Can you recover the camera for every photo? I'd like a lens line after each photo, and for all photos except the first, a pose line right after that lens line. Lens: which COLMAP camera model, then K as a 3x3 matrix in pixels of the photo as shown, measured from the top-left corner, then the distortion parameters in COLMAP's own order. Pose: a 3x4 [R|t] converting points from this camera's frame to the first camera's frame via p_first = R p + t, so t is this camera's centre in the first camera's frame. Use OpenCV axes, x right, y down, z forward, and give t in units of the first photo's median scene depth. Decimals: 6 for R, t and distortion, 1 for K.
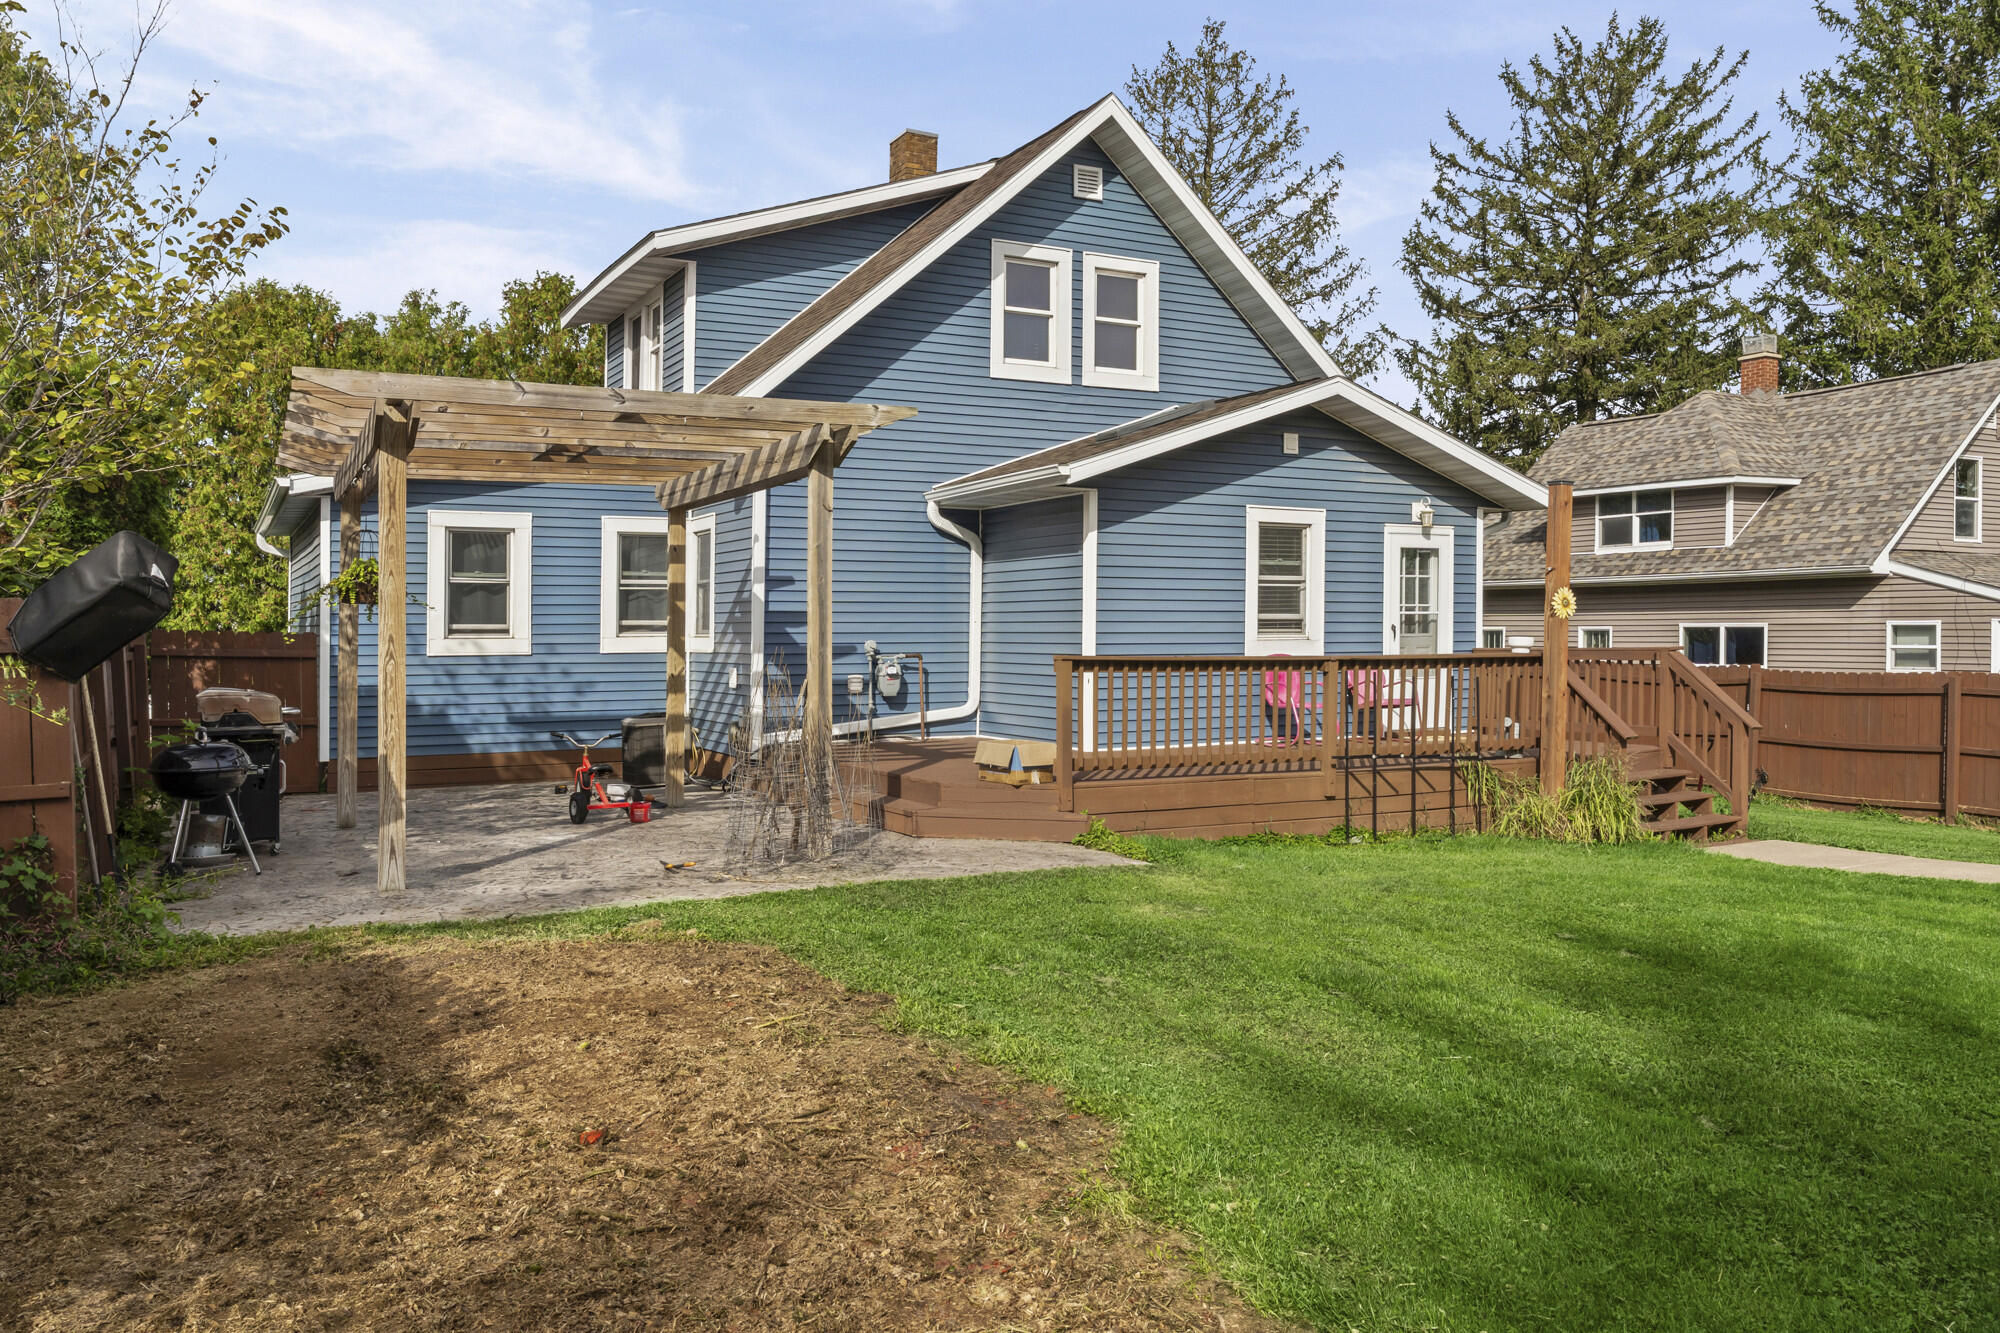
lens RADIAL K [[1486.6, 0, 1018.5], [0, 1486.6, 630.3], [0, 0, 1]] dist [-0.007019, 0.002077]
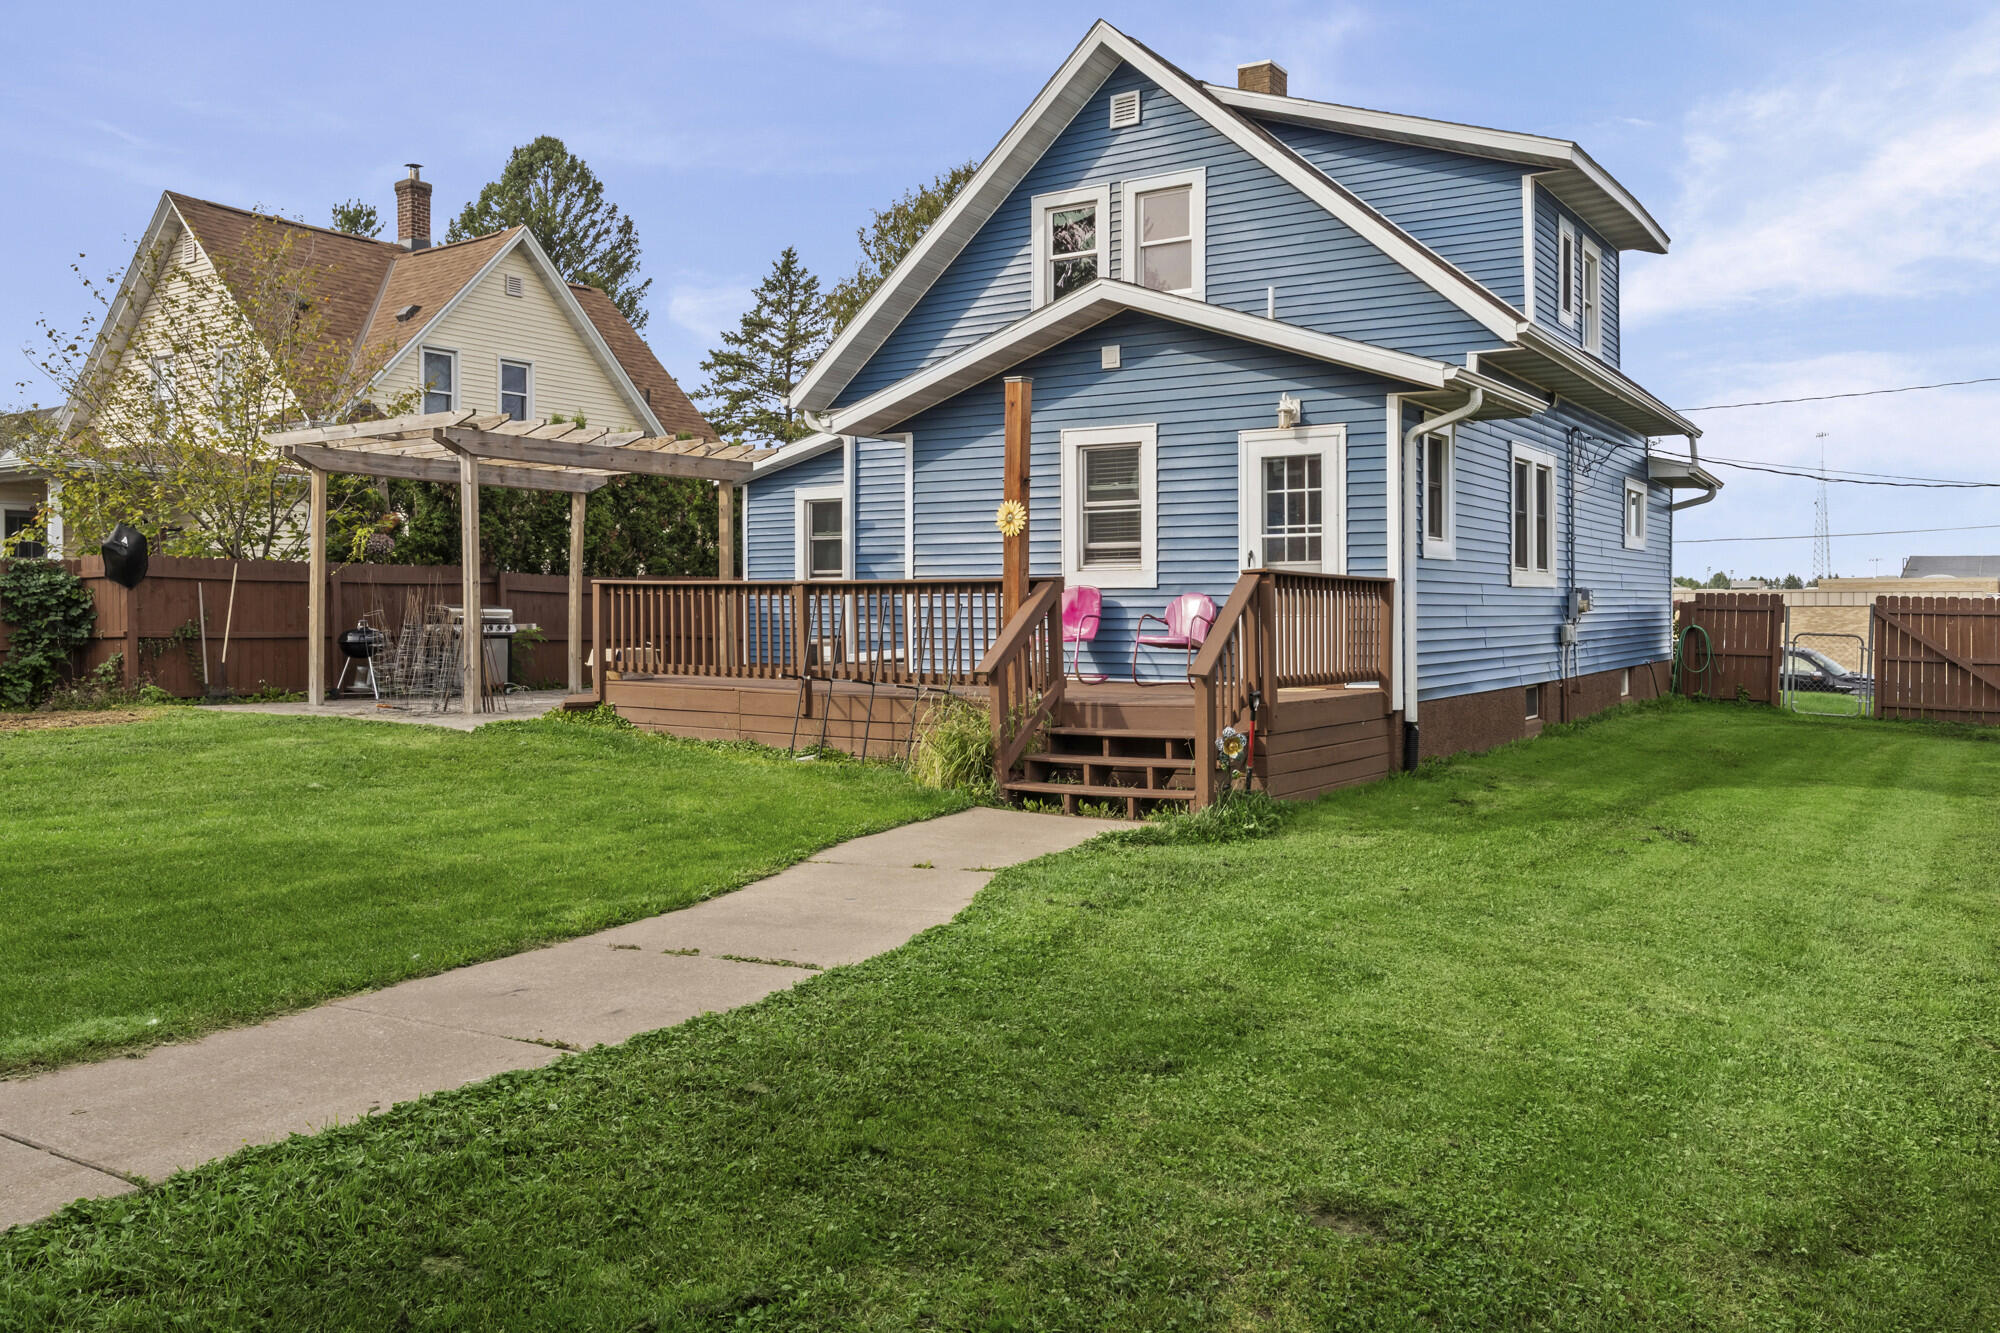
lens RADIAL K [[1554.5, 0, 985.5], [0, 1554.5, 576.8], [0, 0, 1]] dist [0.003421, -0.000770]
pose [[0.462568, -0.014281, -0.886469, 0.942848], [-0.000301, 0.999868, -0.016265, 0.024577], [0.886584, 0.007790, 0.462502, 0.461961]]
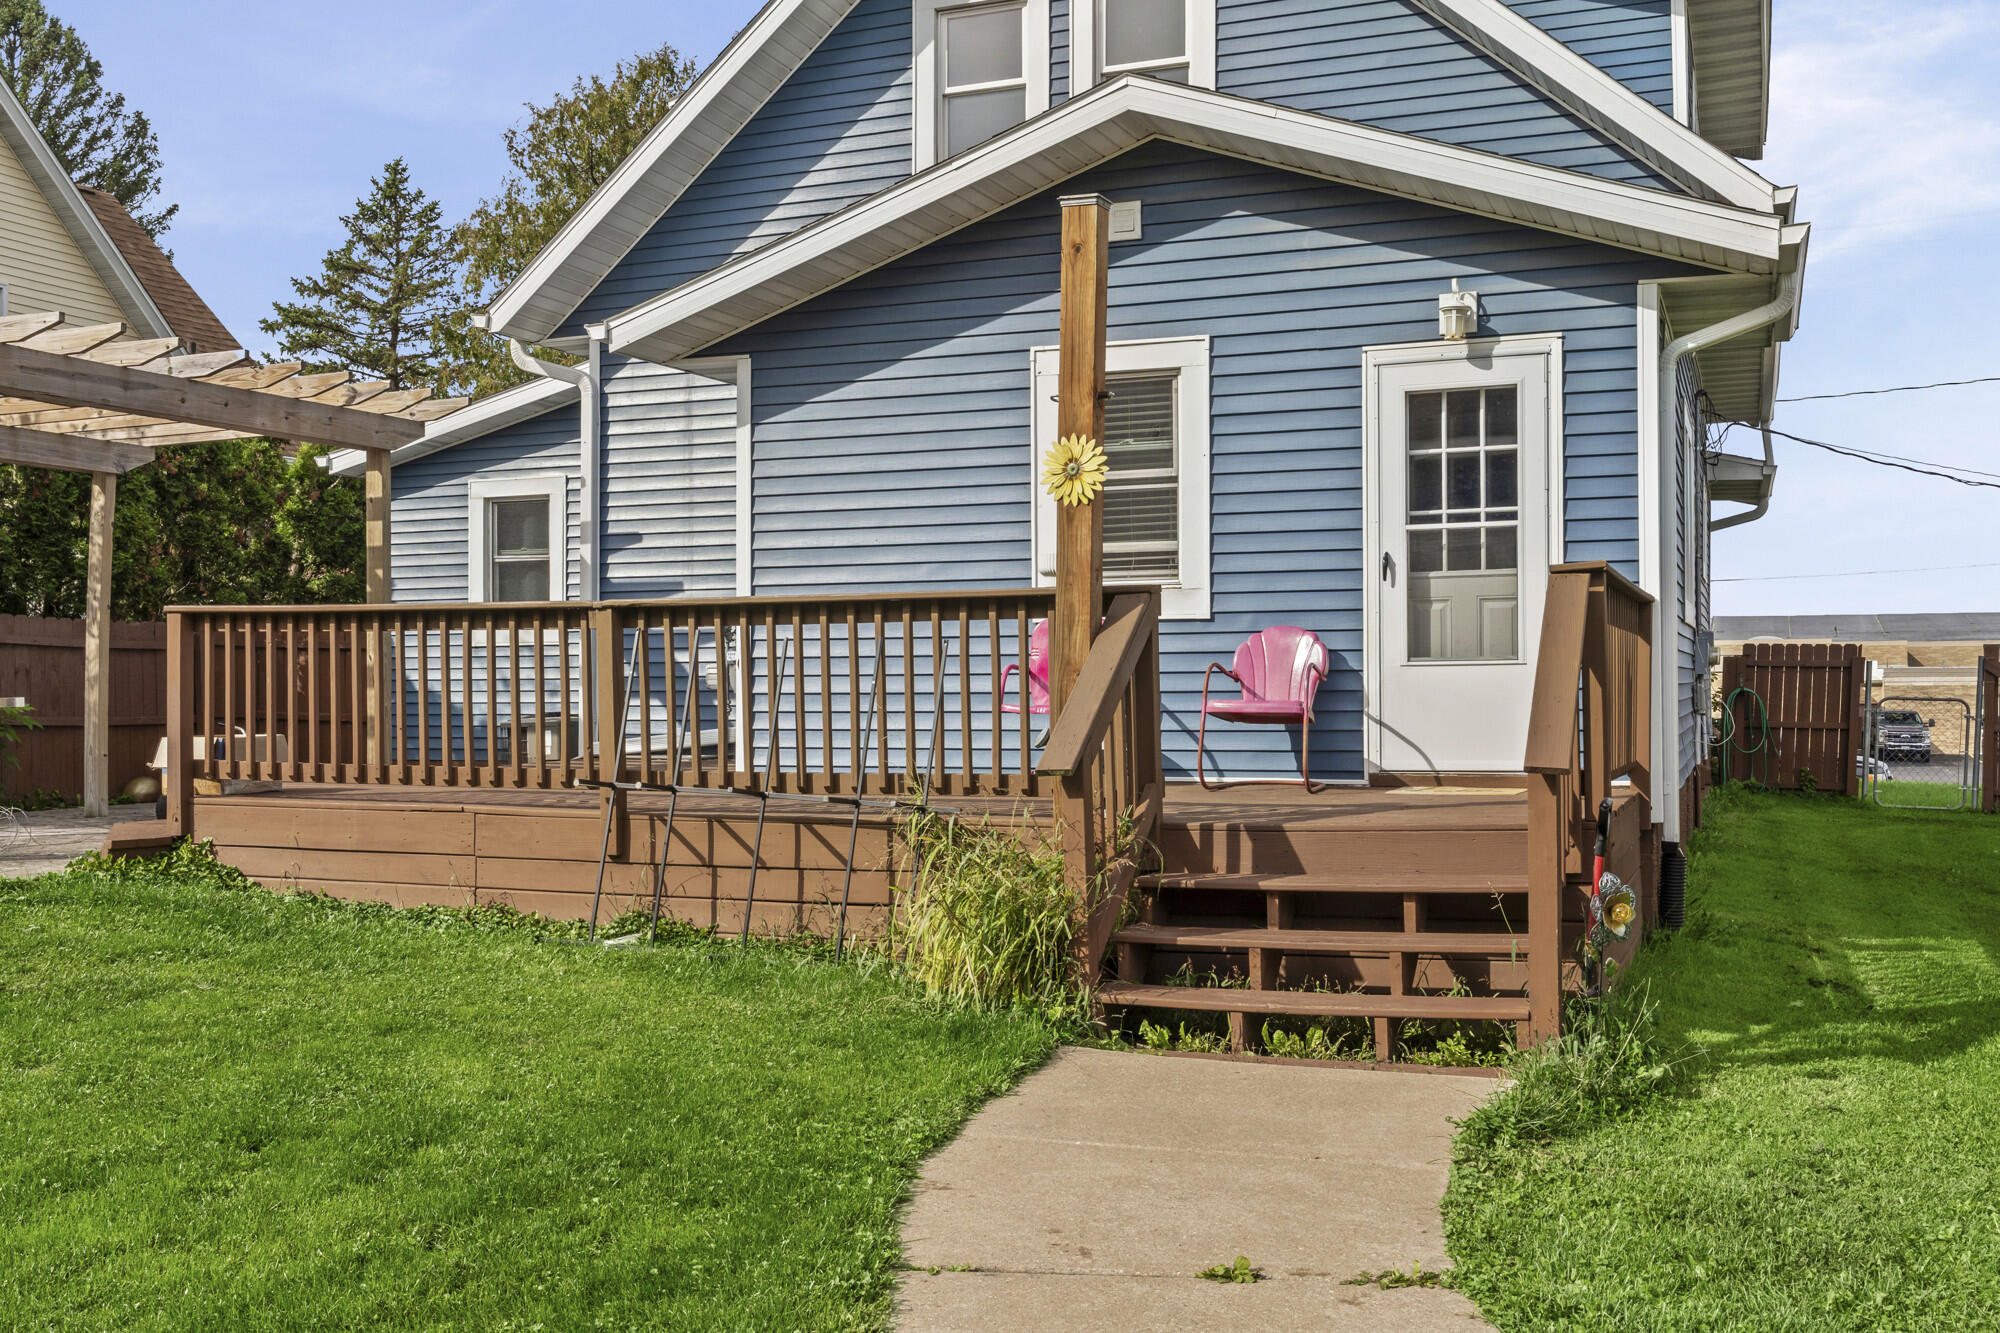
lens RADIAL K [[1916.5, 0, 1003.5], [0, 1916.5, 634.7], [0, 0, 1]] dist [0.001523, 0.000000]
pose [[0.636485, -0.020344, -0.771021, 0.645266], [0.005980, 0.999752, -0.021443, 0.034873], [0.771266, 0.009038, 0.636449, 0.502690]]
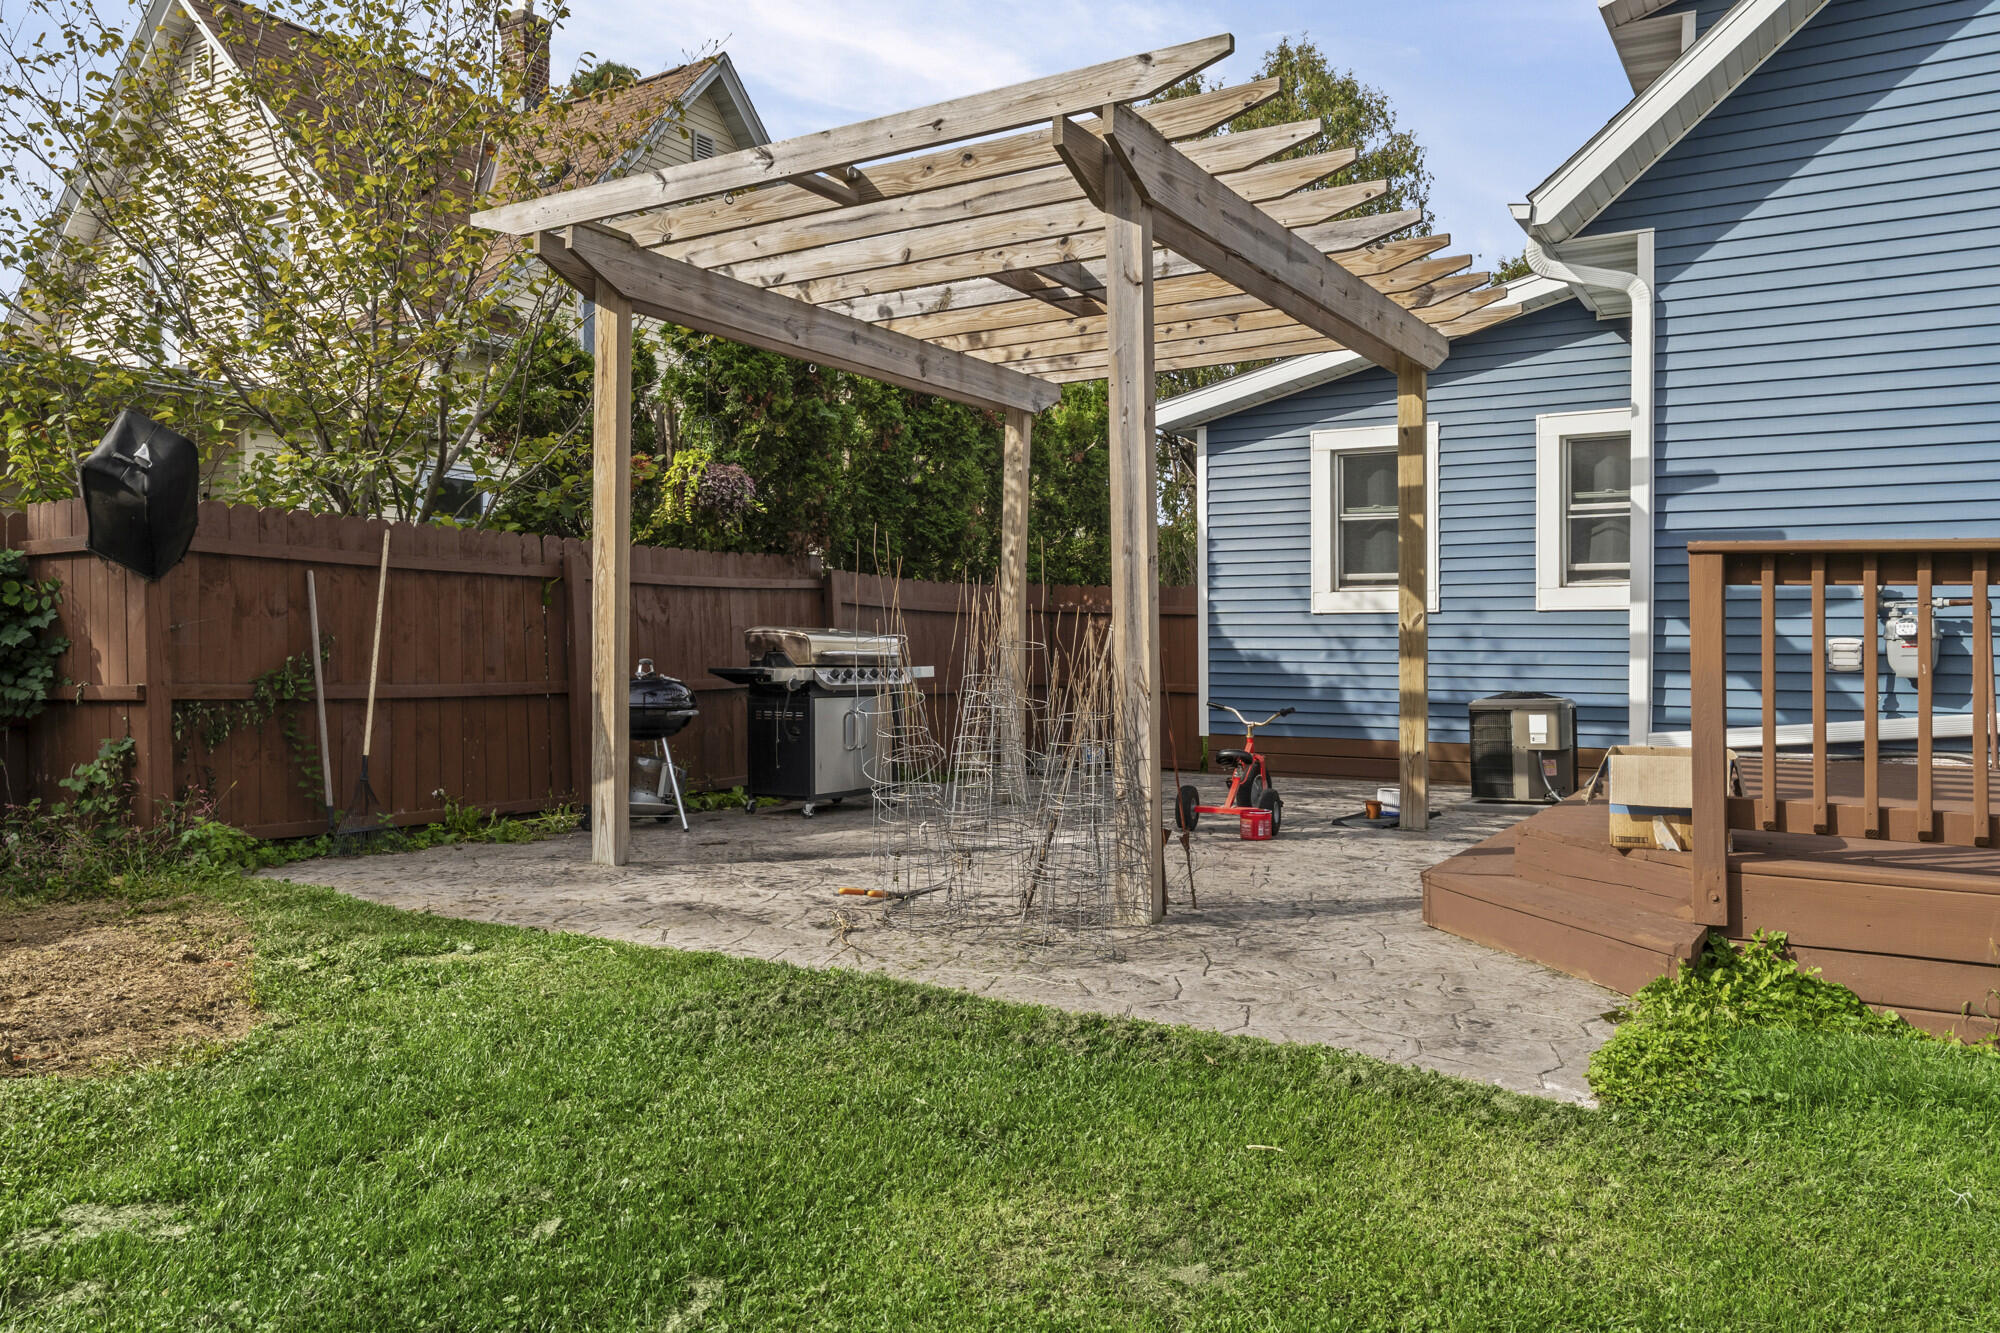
lens RADIAL K [[1486.6, 0, 982.6], [0, 1486.6, 627.8], [0, 0, 1]] dist [-0.007019, 0.002077]
pose [[0.503988, -0.003472, -0.863704, 0.194037], [-0.005604, 0.999958, -0.007290, 0.030624], [0.863693, 0.008515, 0.503947, 0.427035]]
